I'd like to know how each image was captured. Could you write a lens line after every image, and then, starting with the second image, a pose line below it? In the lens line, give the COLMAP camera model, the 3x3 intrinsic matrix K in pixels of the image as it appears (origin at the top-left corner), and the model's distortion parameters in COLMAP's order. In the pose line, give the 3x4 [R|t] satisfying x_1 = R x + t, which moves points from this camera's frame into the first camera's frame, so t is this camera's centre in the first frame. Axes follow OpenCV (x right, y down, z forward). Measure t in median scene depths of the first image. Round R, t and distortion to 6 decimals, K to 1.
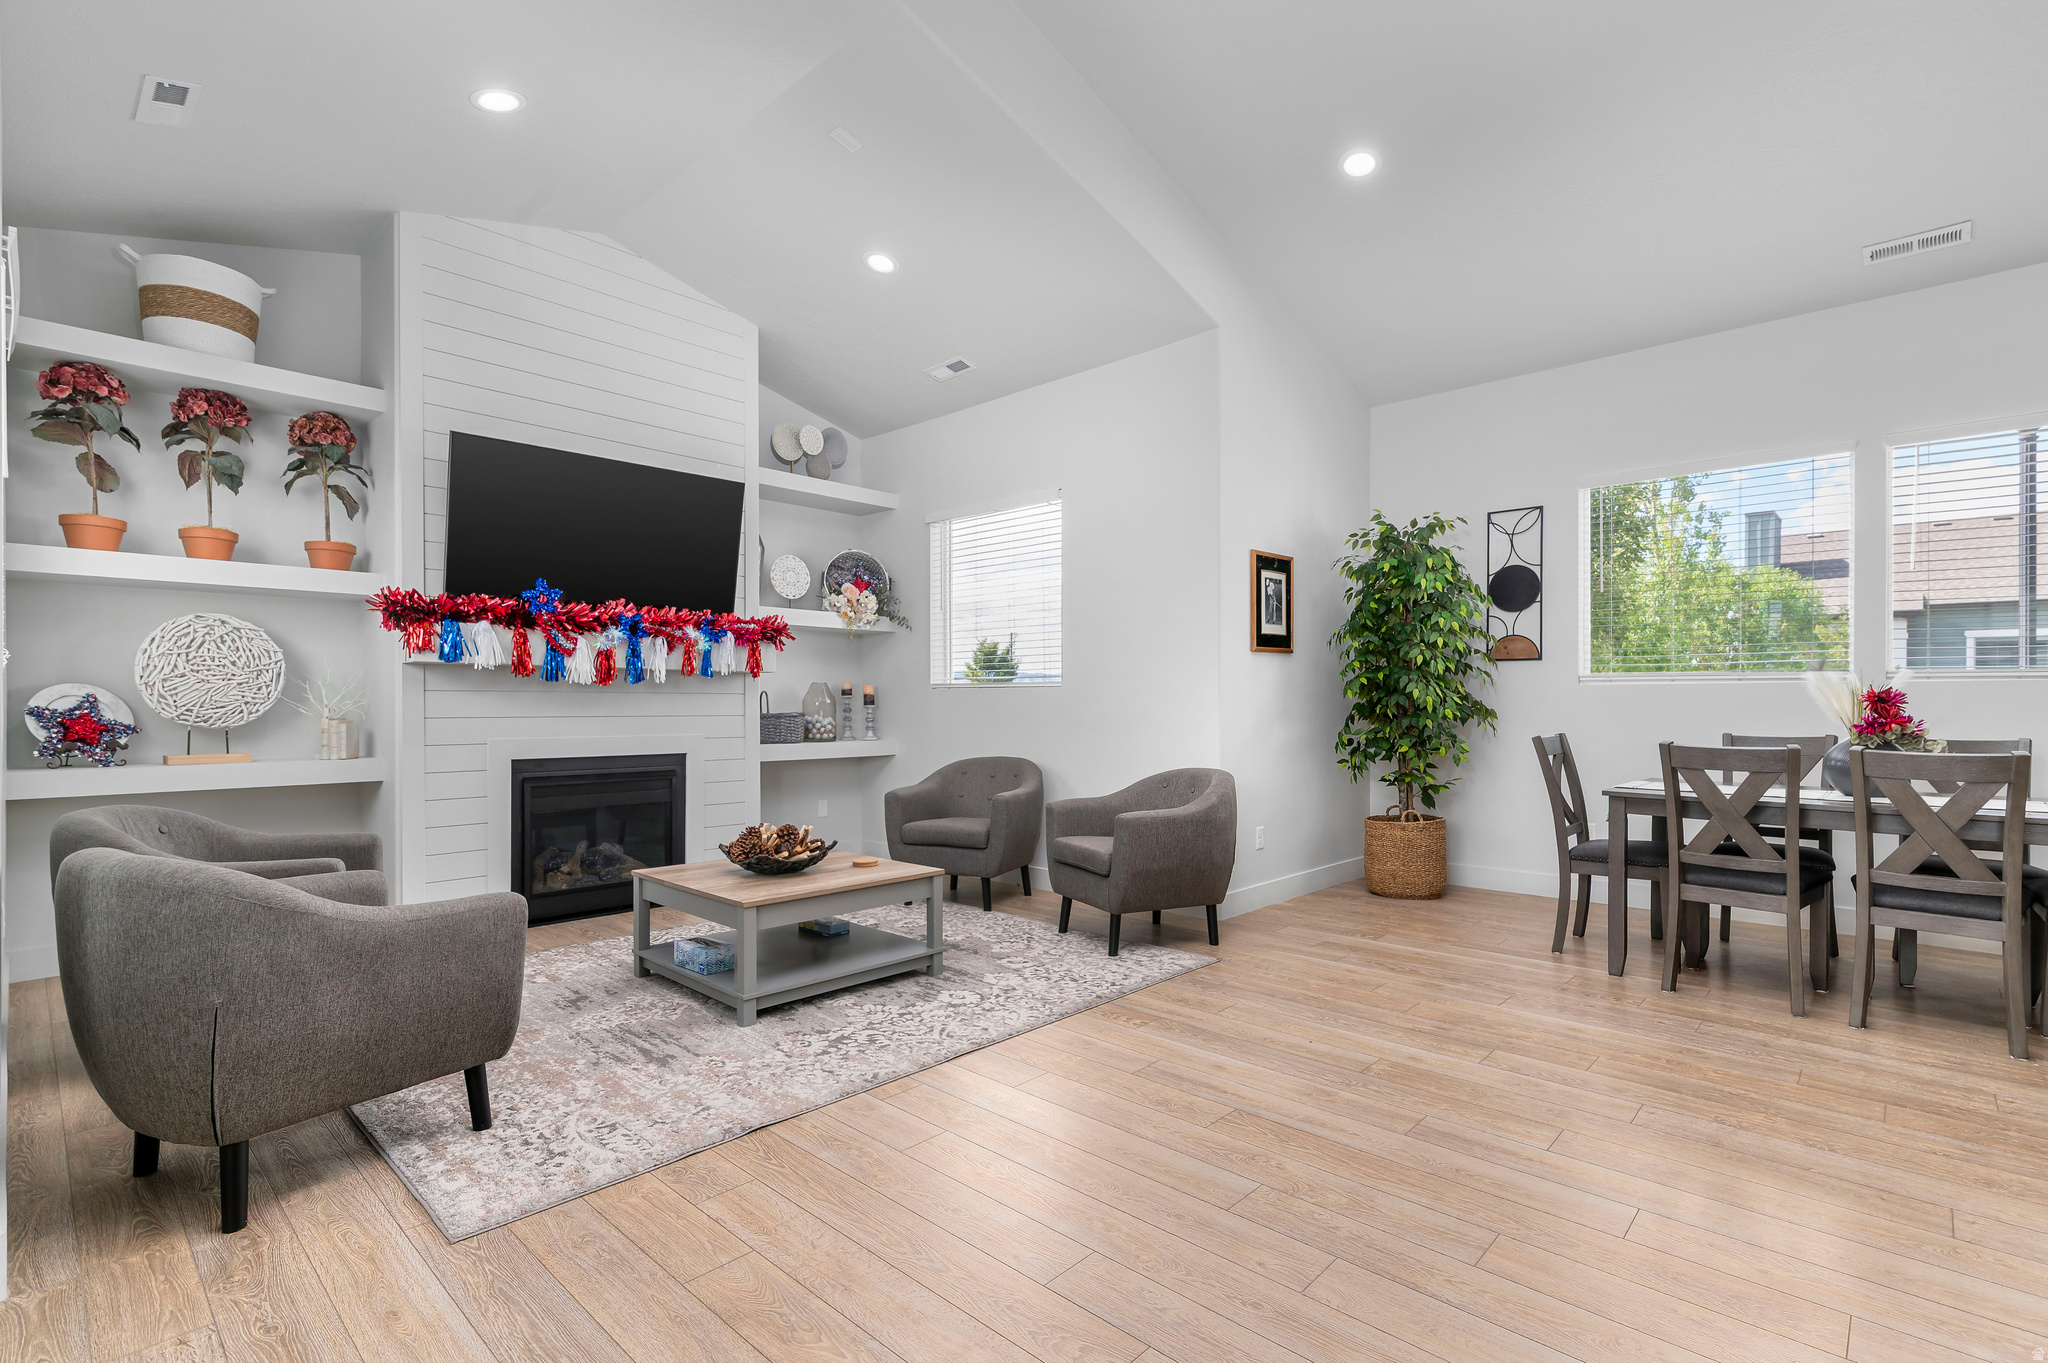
lens RADIAL K [[935.4, 0, 1028.4], [0, 935.4, 745.5], [0, 0, 1]] dist [-0.000222, 0.000247]
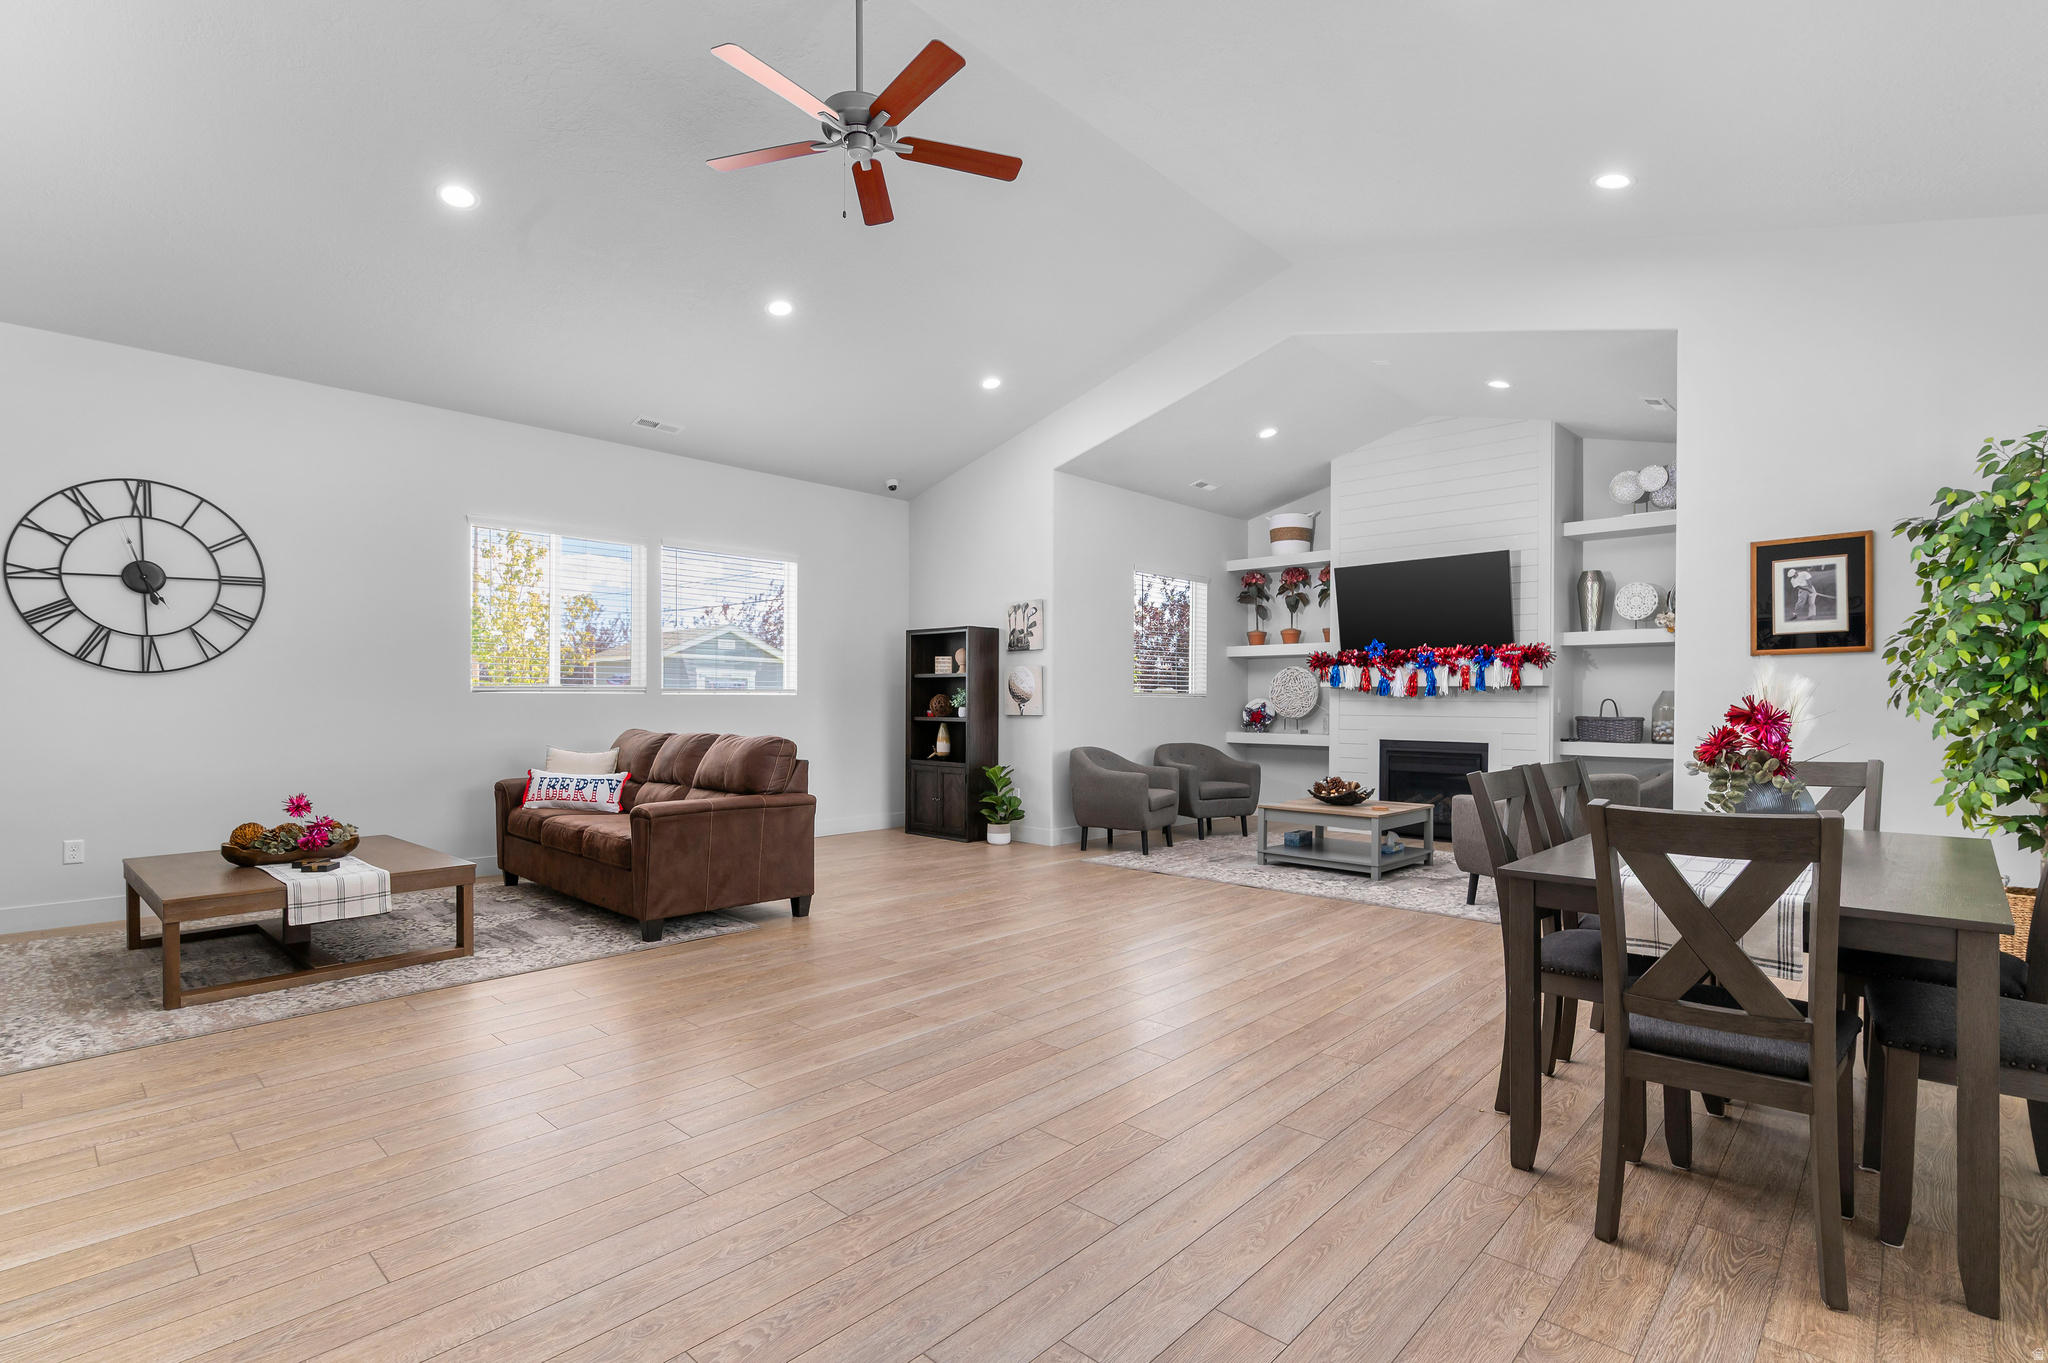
lens RADIAL K [[995.5, 0, 1029.8], [0, 995.5, 706.2], [0, 0, 1]] dist [-0.002900, -0.001225]
pose [[-0.021568, 0.004090, -0.999759, 1.347423], [-0.054442, 0.998503, 0.005259, -0.021561], [0.998284, 0.054542, -0.021313, 0.370980]]
